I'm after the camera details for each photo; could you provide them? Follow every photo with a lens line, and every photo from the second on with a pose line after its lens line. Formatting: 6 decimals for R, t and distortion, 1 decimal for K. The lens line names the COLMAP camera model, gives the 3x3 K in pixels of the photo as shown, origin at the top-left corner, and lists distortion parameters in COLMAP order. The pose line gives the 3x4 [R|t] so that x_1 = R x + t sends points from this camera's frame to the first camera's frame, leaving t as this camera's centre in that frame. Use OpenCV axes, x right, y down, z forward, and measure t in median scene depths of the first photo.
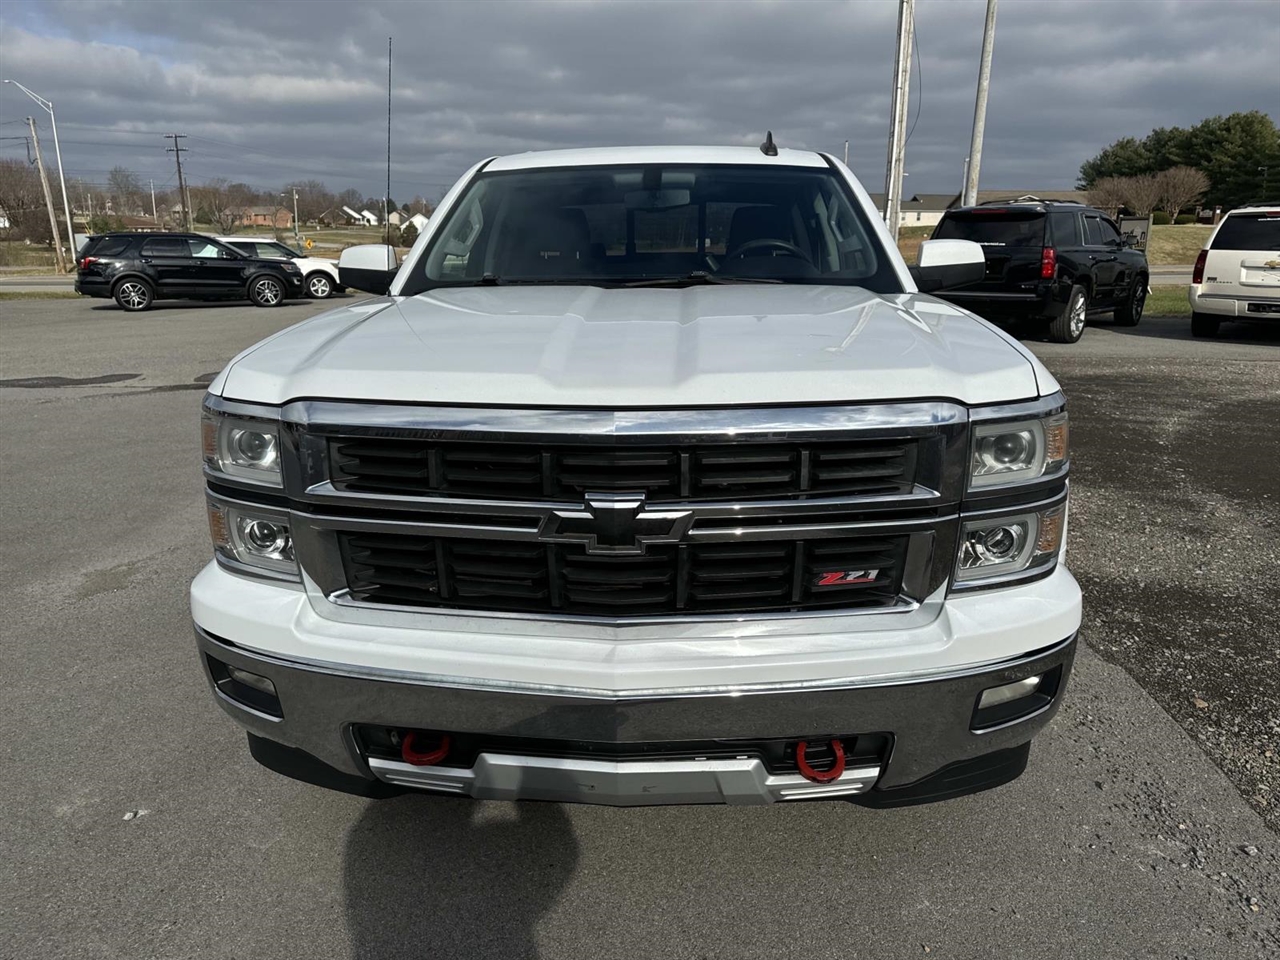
lens RADIAL K [[912.6, 0, 640.0], [0, 912.6, 480.0], [0, 0, 1]] dist [0.064366, -0.075361]
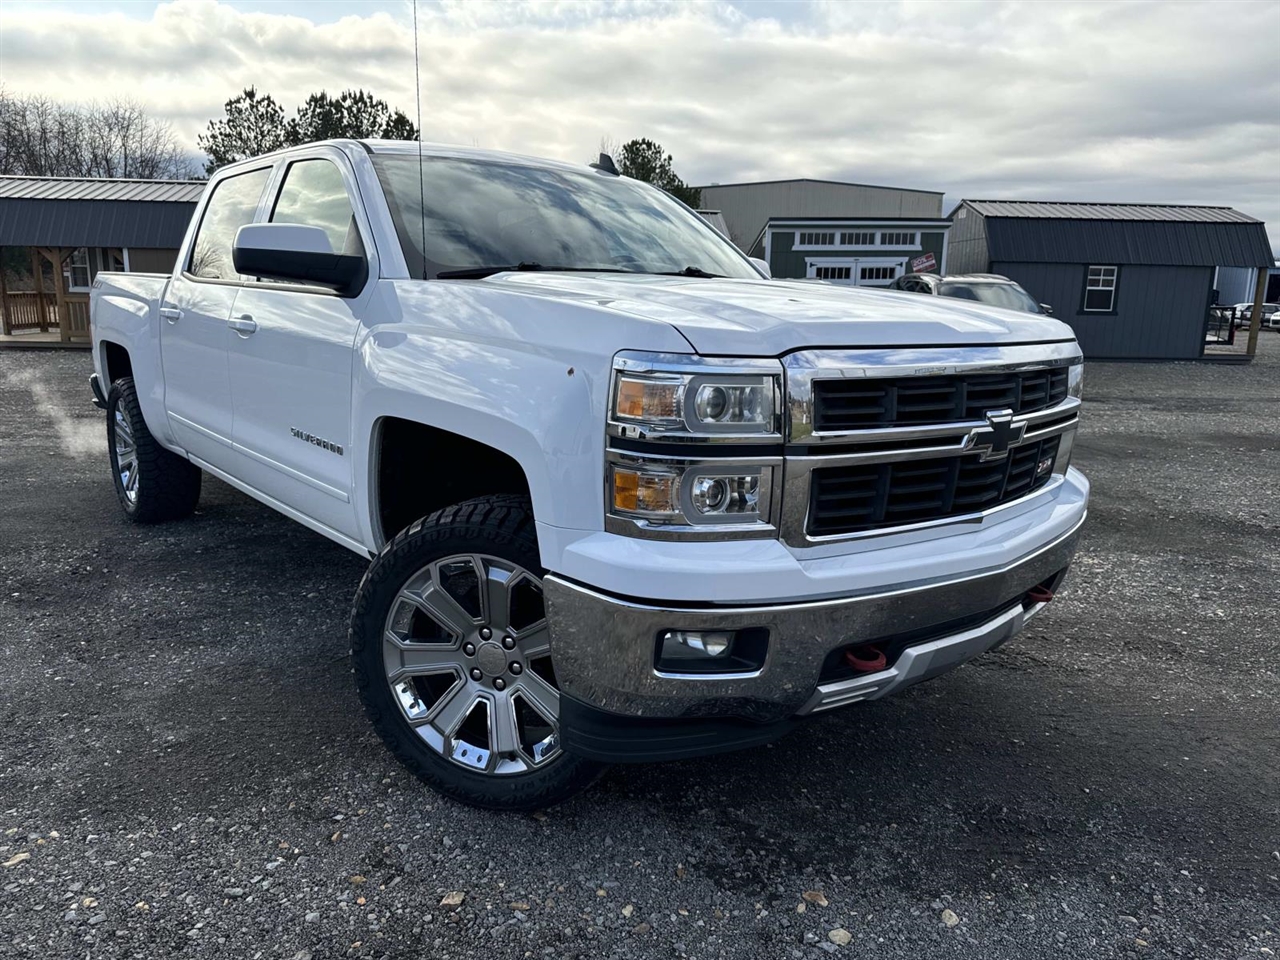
lens RADIAL K [[912.6, 0, 640.0], [0, 912.6, 480.0], [0, 0, 1]] dist [0.064366, -0.075361]
pose [[0.722891, -0.109968, 0.682155, -1.199320], [0.143074, 0.989680, 0.007925, 0.026666], [-0.675987, 0.091870, 0.731164, 0.355304]]
